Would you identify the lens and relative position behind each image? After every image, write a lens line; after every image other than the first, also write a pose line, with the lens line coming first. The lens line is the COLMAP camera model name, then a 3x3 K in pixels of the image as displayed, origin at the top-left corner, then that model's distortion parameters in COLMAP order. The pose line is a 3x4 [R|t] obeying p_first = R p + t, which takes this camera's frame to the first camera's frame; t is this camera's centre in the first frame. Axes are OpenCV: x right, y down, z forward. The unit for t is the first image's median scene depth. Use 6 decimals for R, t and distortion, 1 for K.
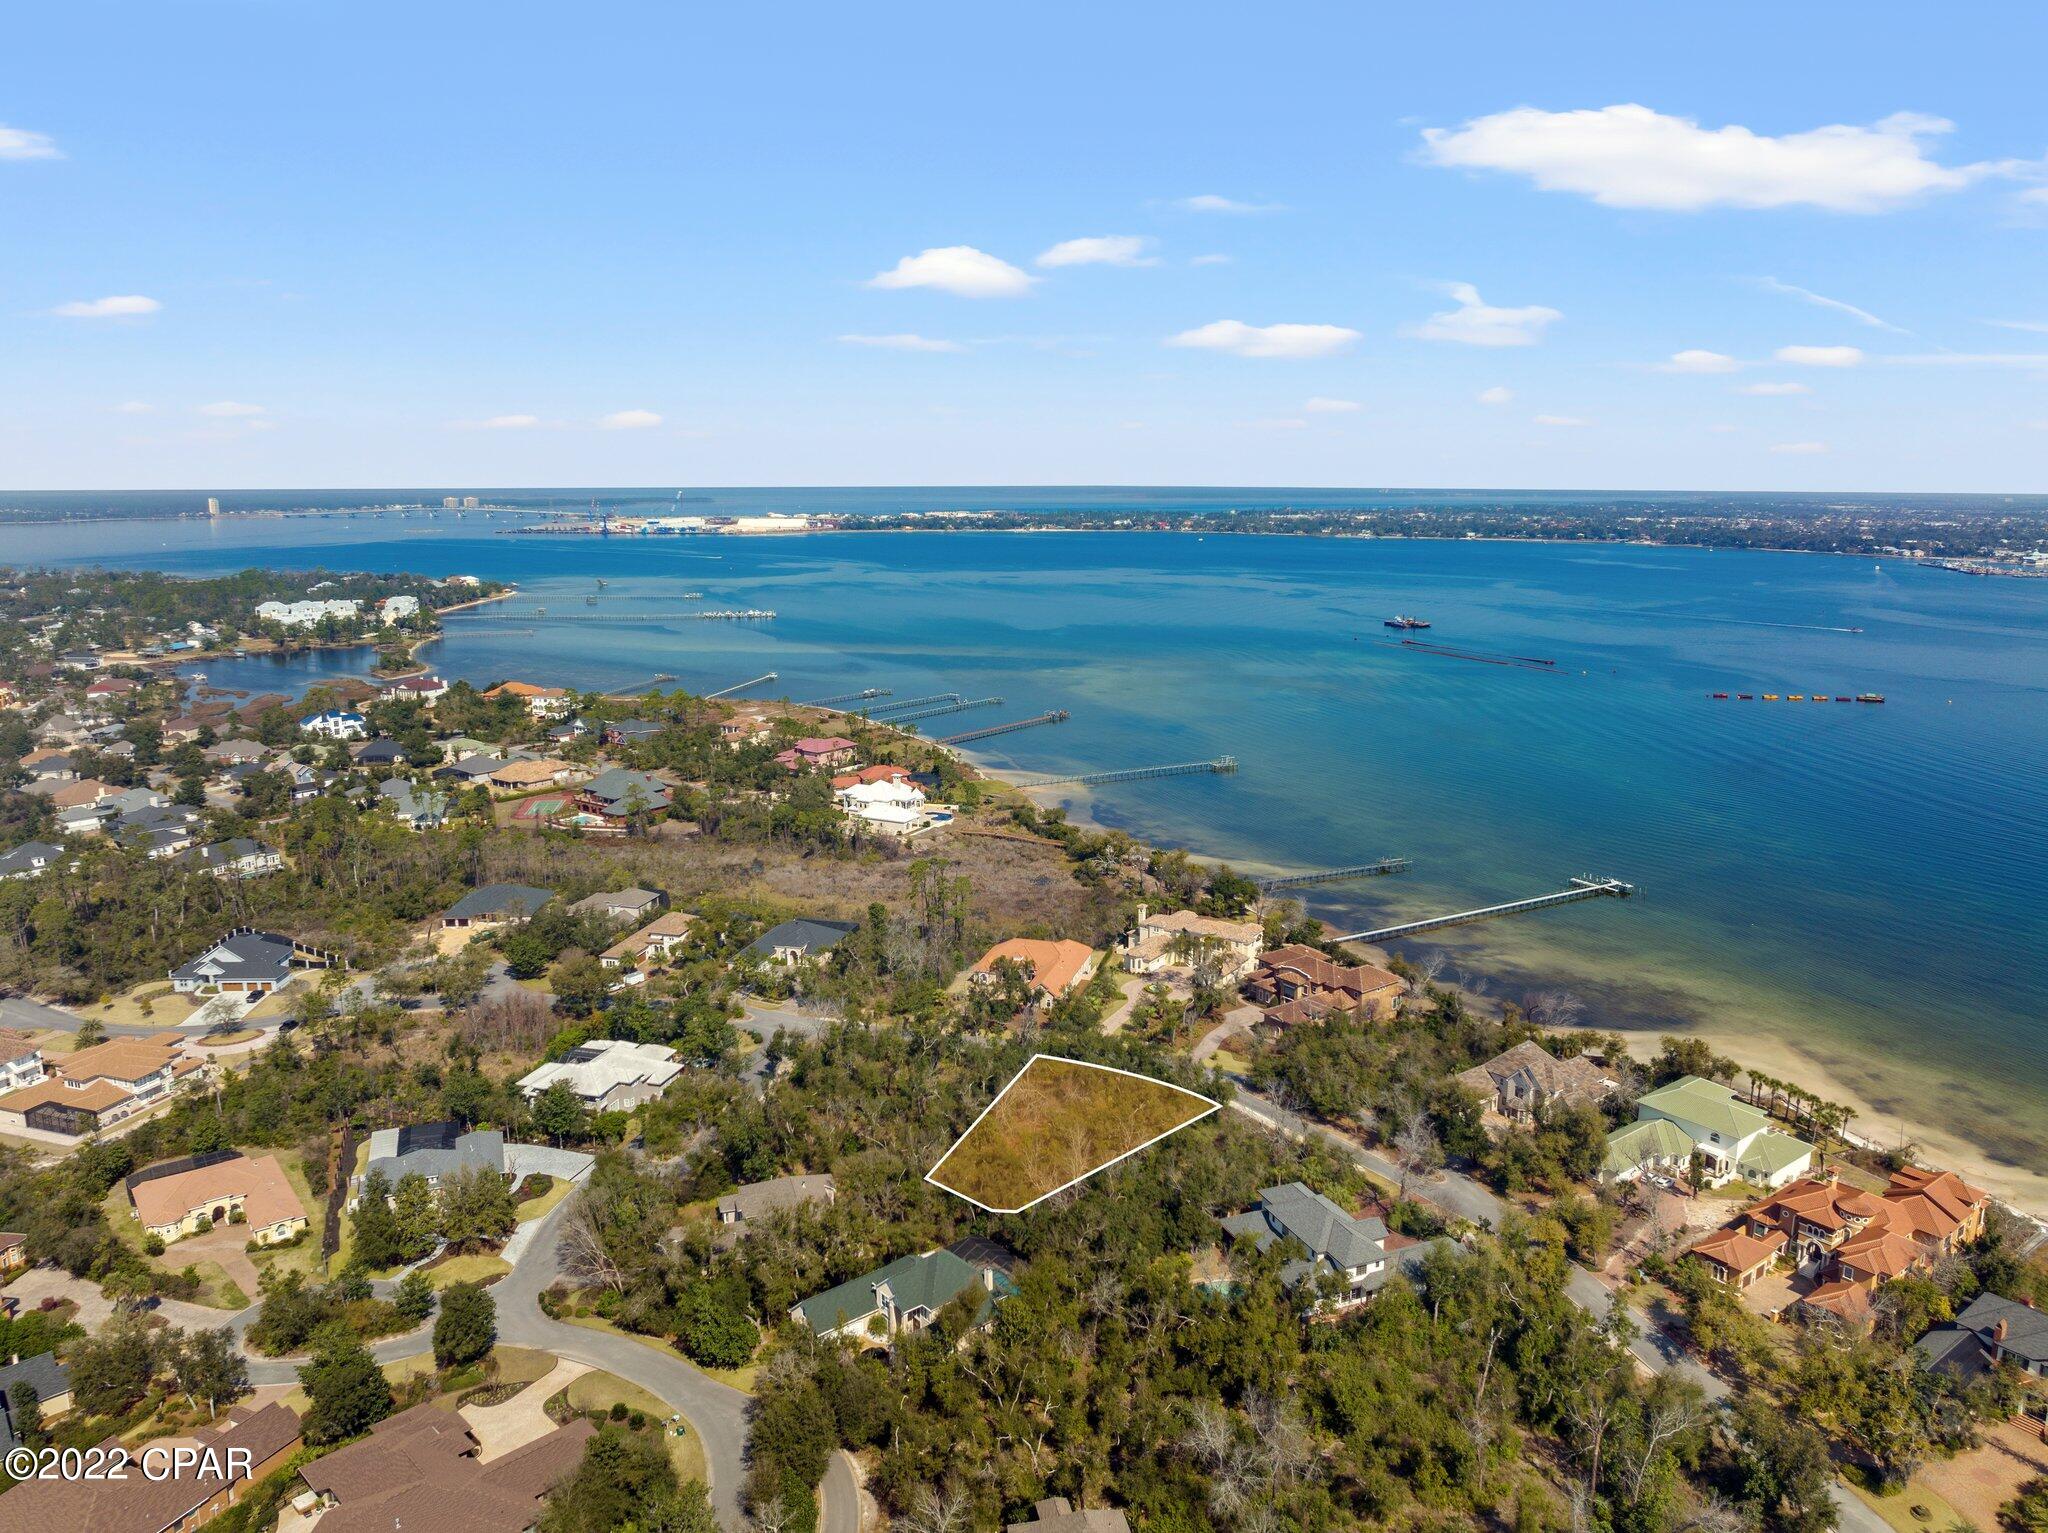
lens RADIAL K [[1472.7, 0, 1035.5], [0, 1472.7, 762.2], [0, 0, 1]] dist [-0.034006, 0.006382]
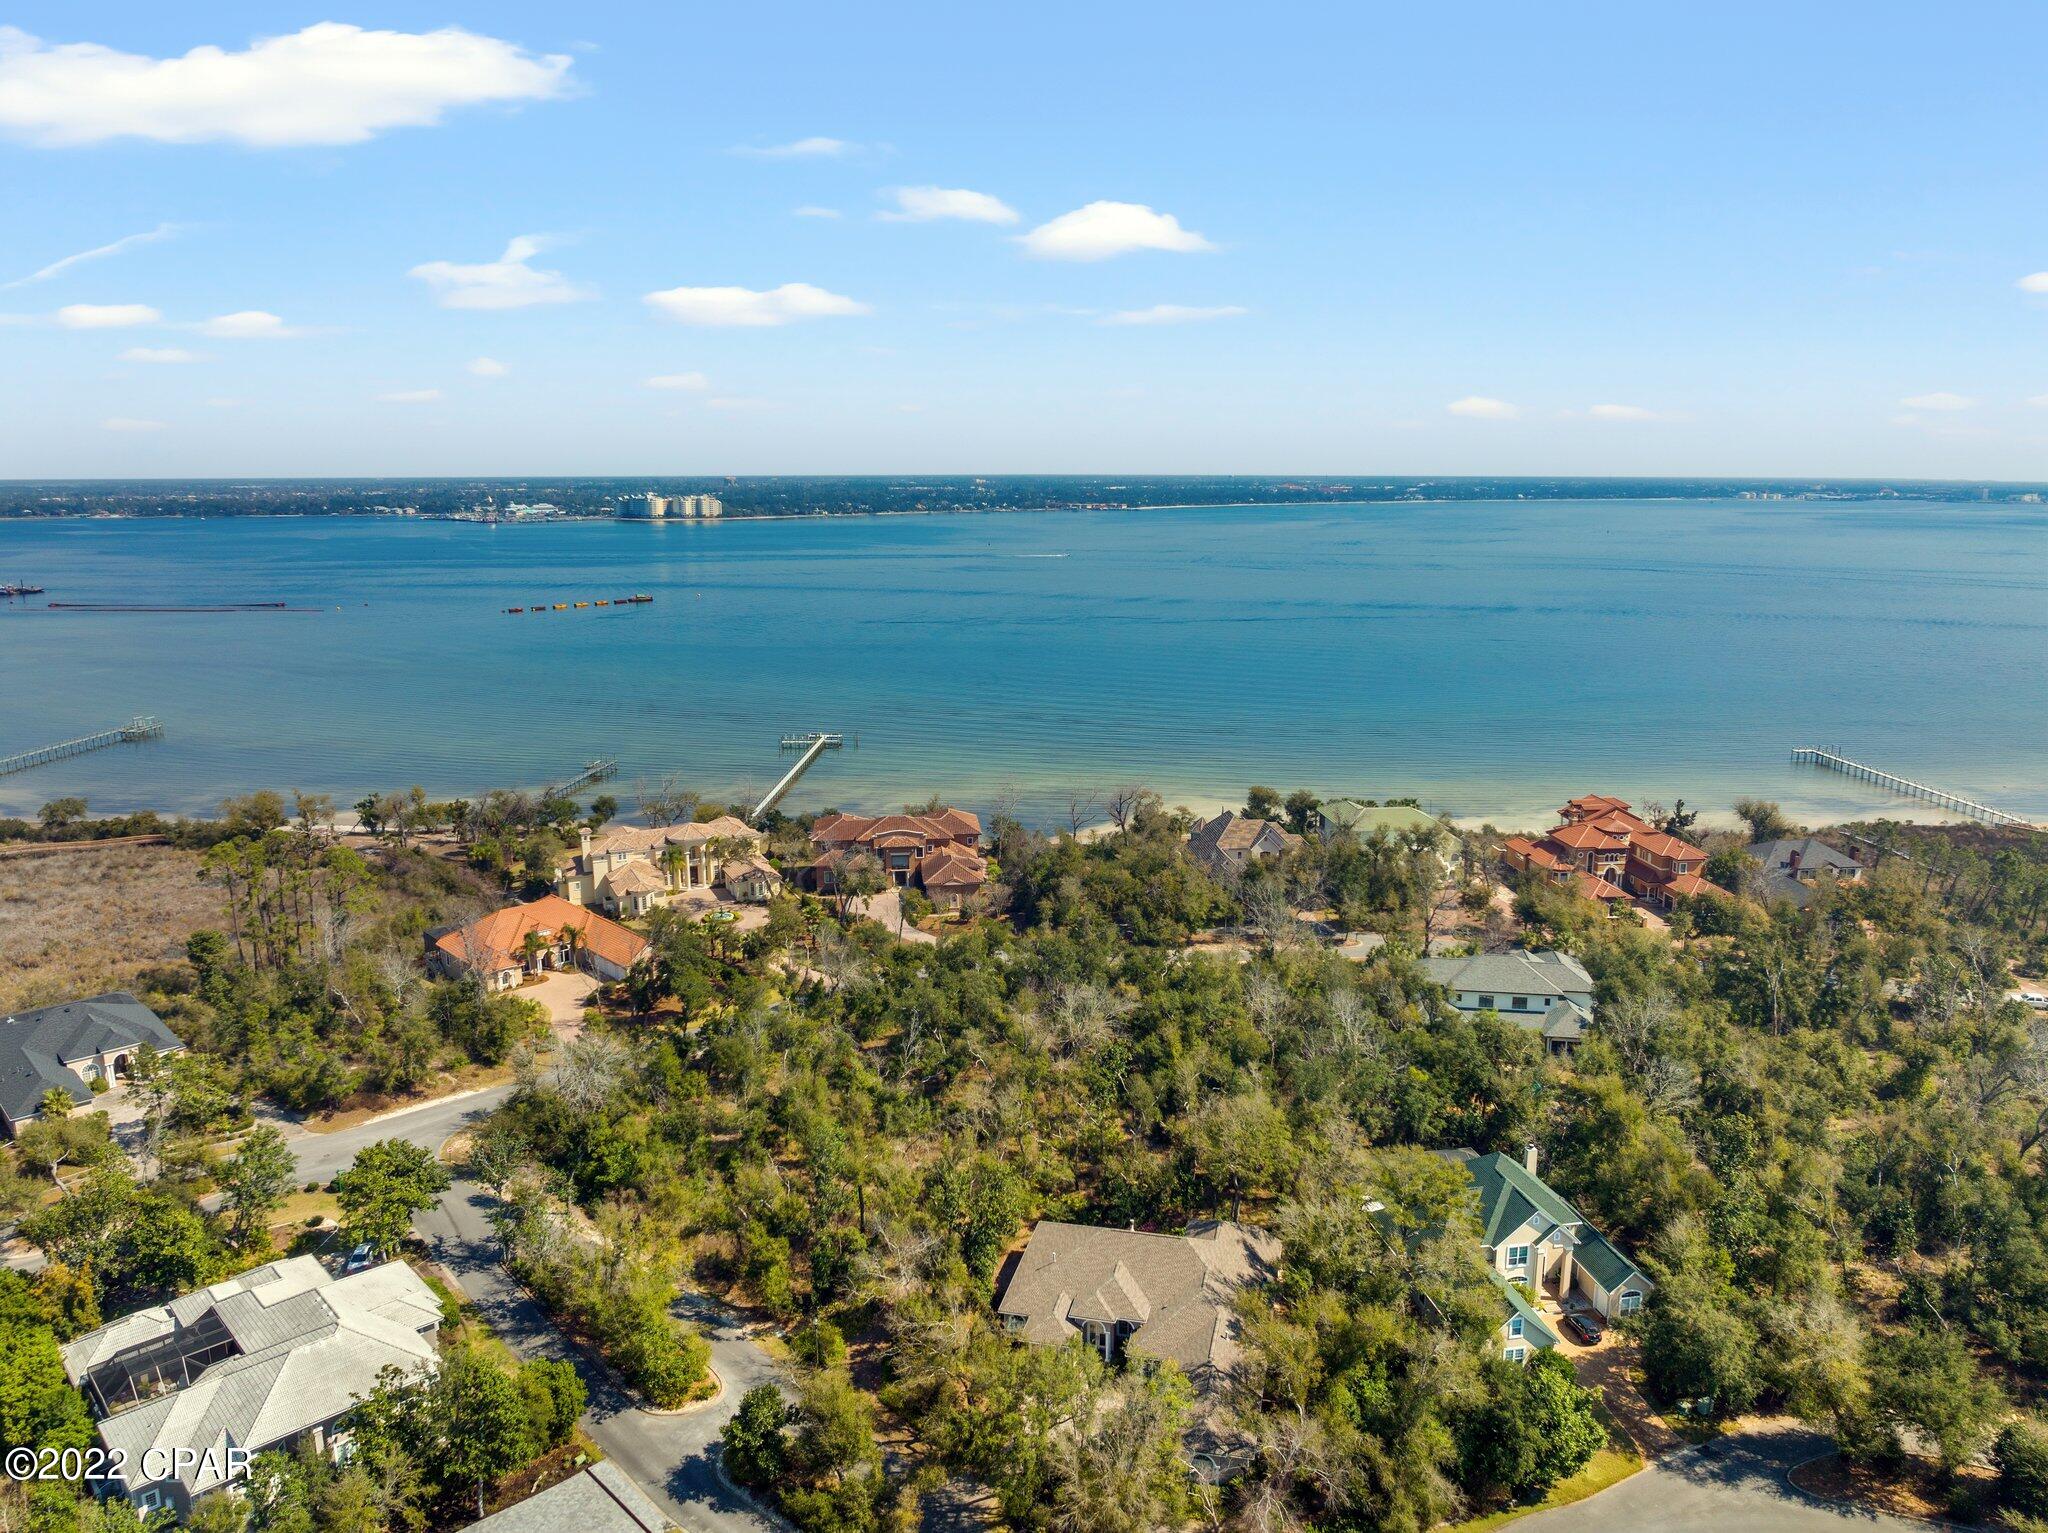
lens RADIAL K [[1472.7, 0, 1035.5], [0, 1472.7, 762.2], [0, 0, 1]] dist [-0.034006, 0.006382]
pose [[0.508833, -0.171732, 0.843562, -0.364801], [0.170737, 0.980566, 0.096636, 0.034535], [-0.843764, 0.094856, 0.528266, 0.434560]]
